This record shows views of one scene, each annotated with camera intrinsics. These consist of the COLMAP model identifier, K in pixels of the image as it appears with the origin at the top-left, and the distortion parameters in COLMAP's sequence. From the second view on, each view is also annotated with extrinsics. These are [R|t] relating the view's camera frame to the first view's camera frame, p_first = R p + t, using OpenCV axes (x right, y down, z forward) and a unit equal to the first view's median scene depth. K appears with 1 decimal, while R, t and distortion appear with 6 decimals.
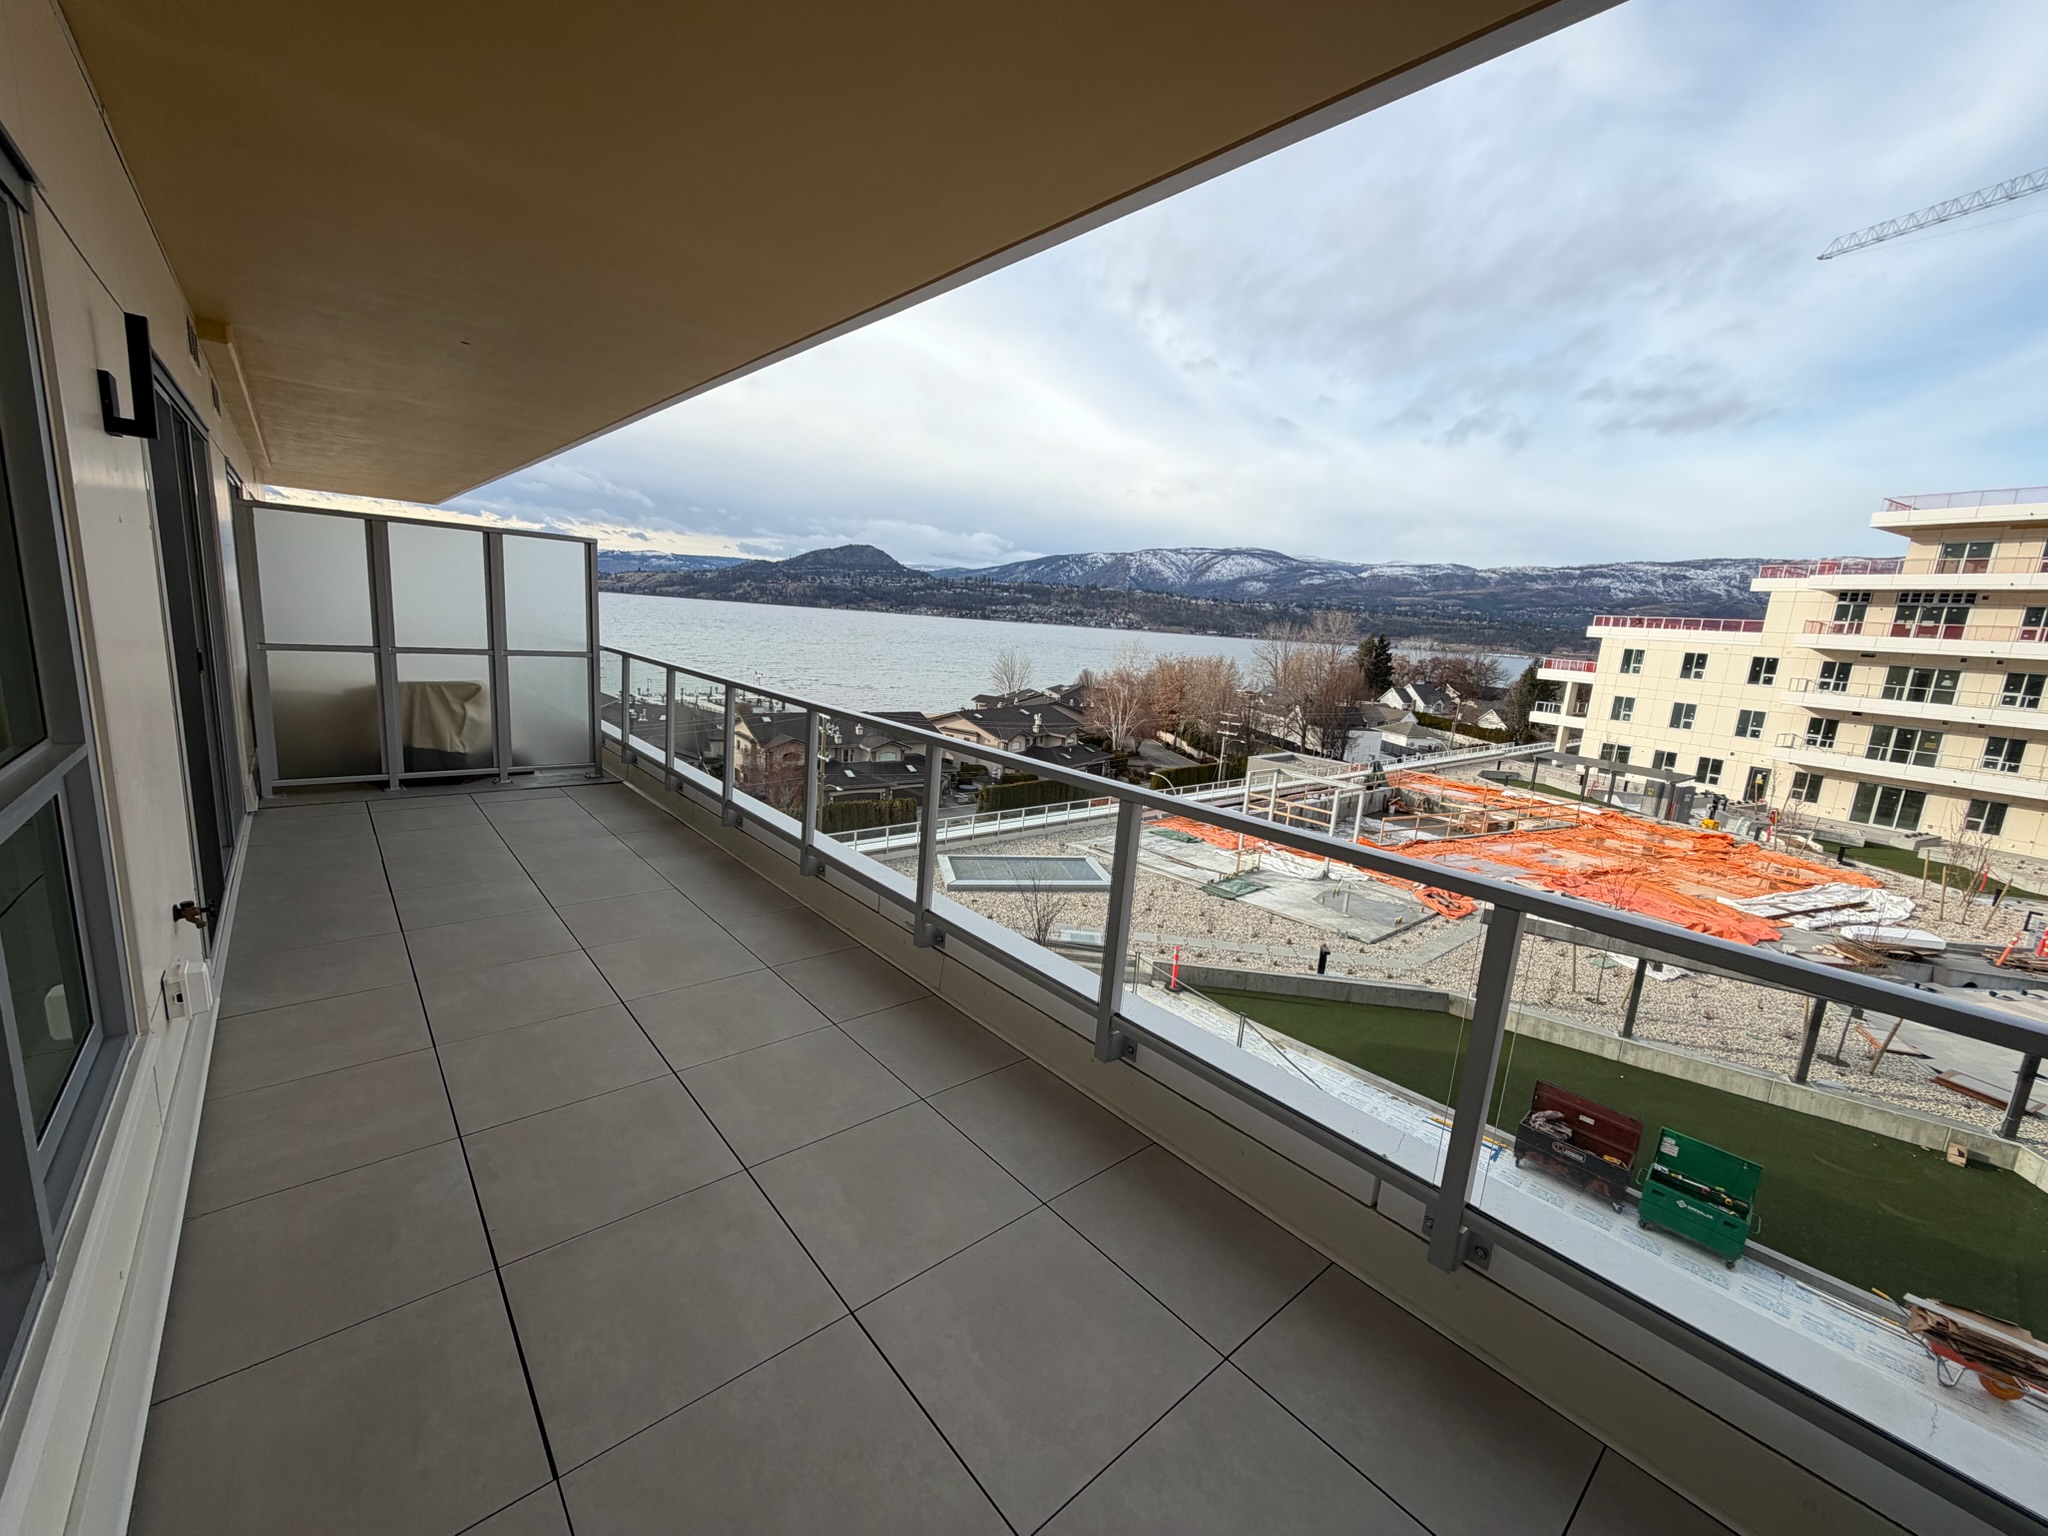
lens RADIAL K [[814.9, 0, 1019.9], [0, 814.9, 768.1], [0, 0, 1]] dist [0.002661, -0.000329]
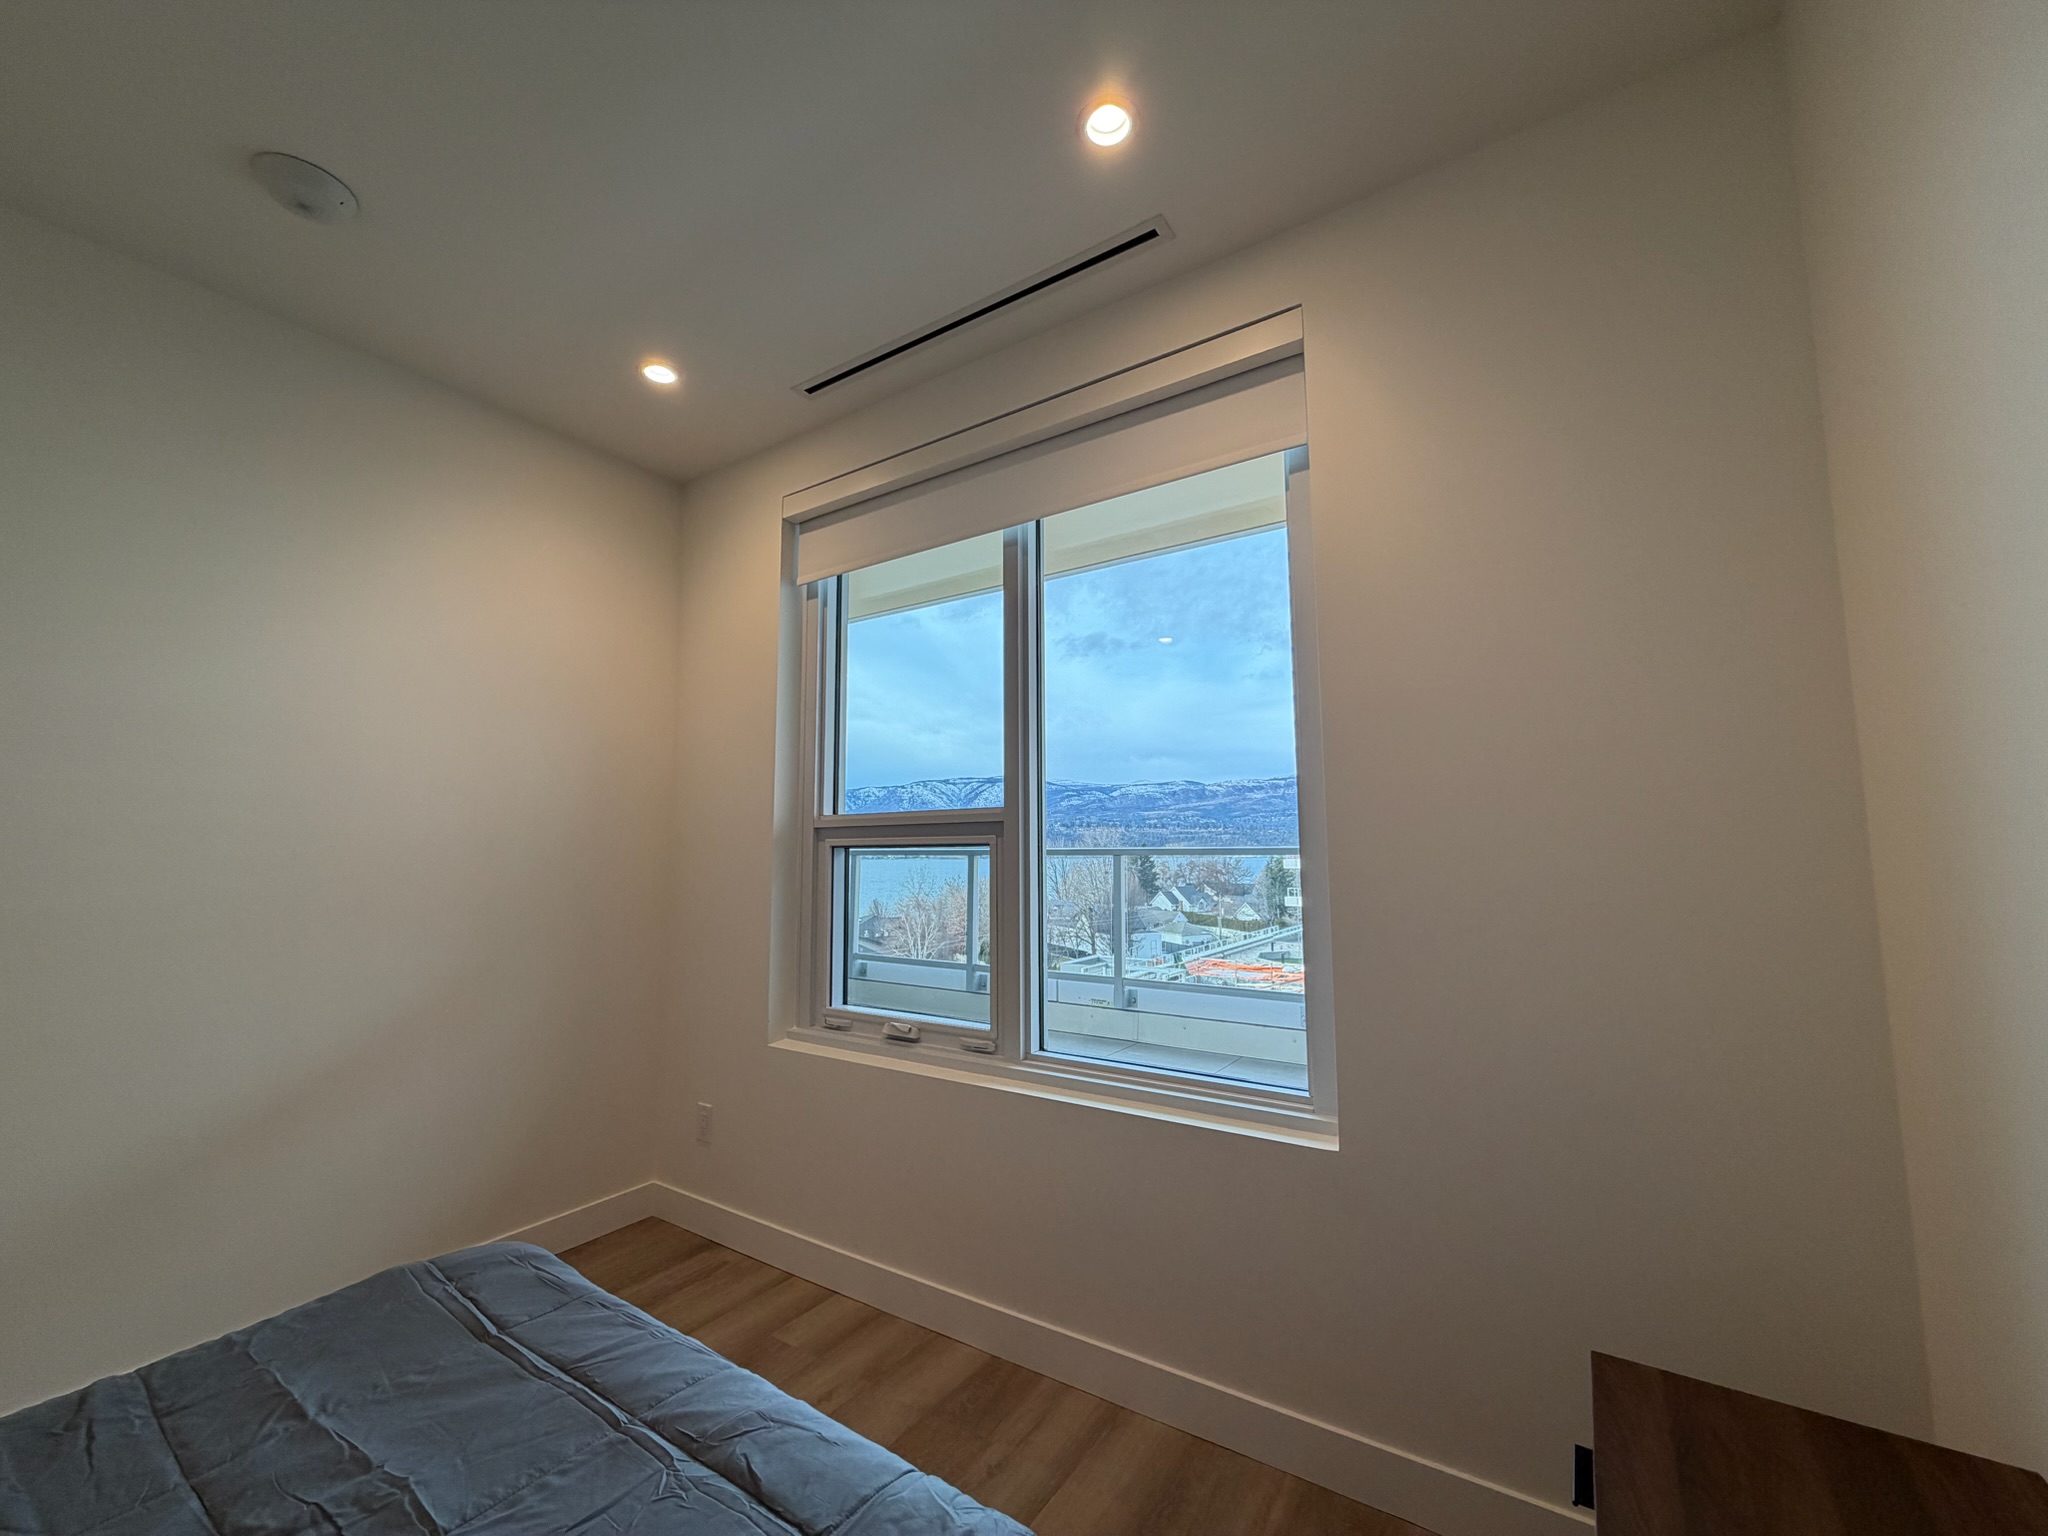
lens RADIAL K [[814.9, 0, 1023.0], [0, 814.9, 767.7], [0, 0, 1]] dist [0.002661, -0.000329]
pose [[0.960153, -0.044813, 0.275858, -0.044004], [0.119208, 0.958433, -0.259221, 0.011384], [-0.252775, 0.281777, 0.925584, -0.022852]]
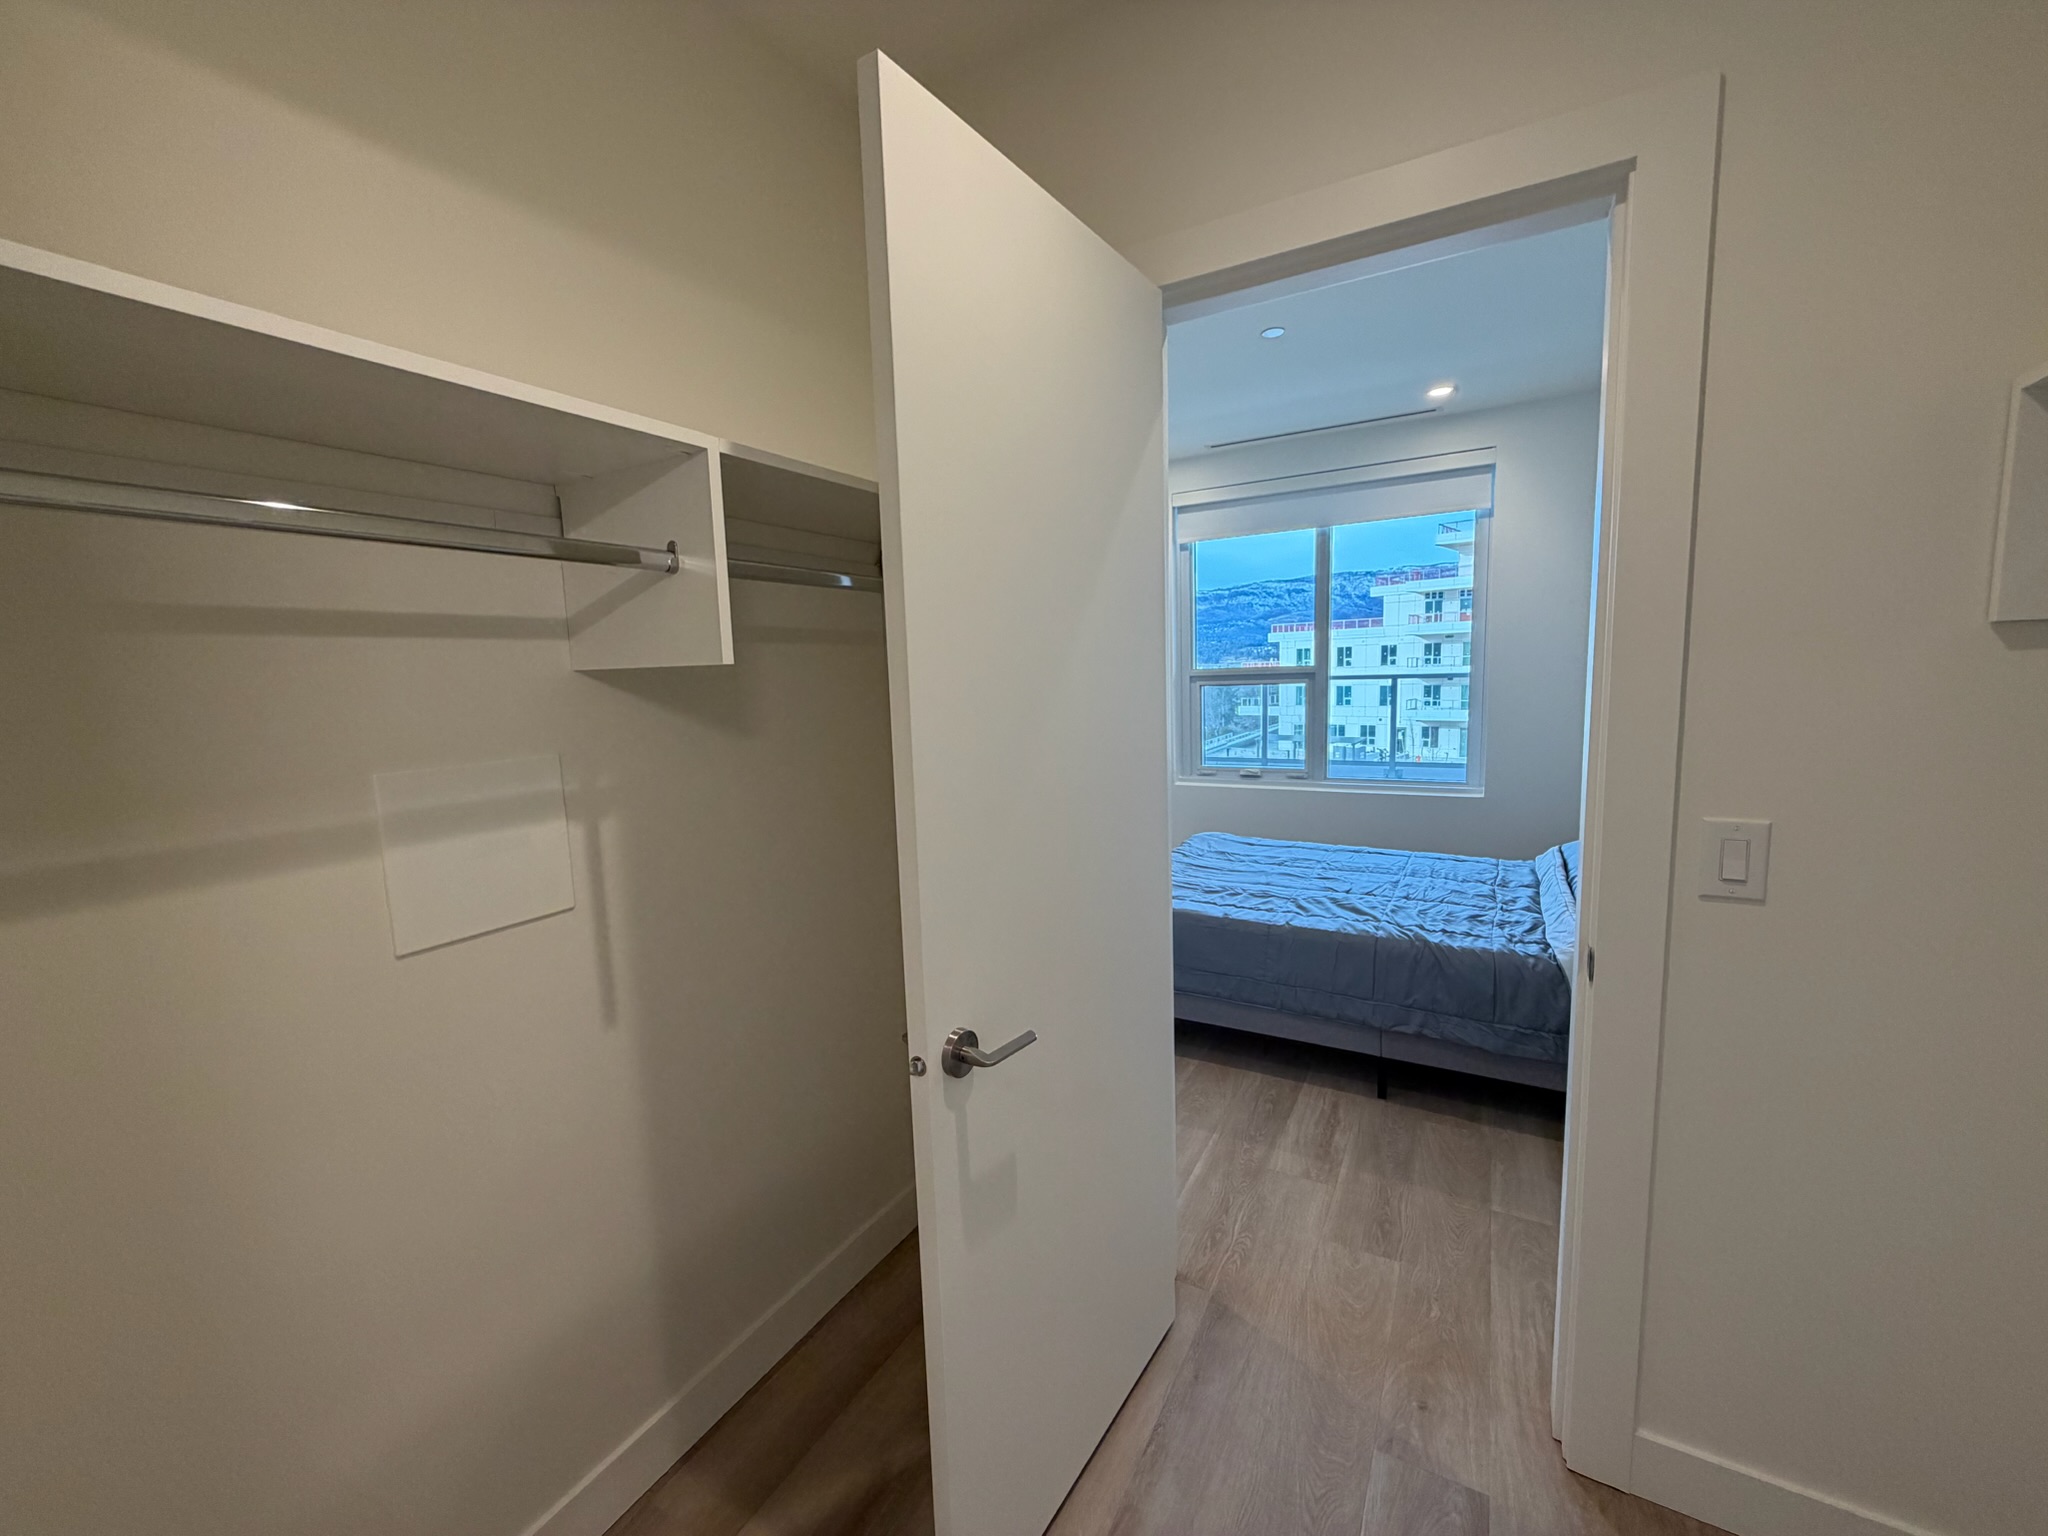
lens RADIAL K [[814.9, 0, 1018.9], [0, 814.9, 767.1], [0, 0, 1]] dist [0.002661, -0.000329]
pose [[0.939098, -0.138840, 0.314354, -0.097904], [0.157179, 0.986997, -0.033632, 0.011139], [-0.305597, 0.080993, 0.948710, -0.059791]]
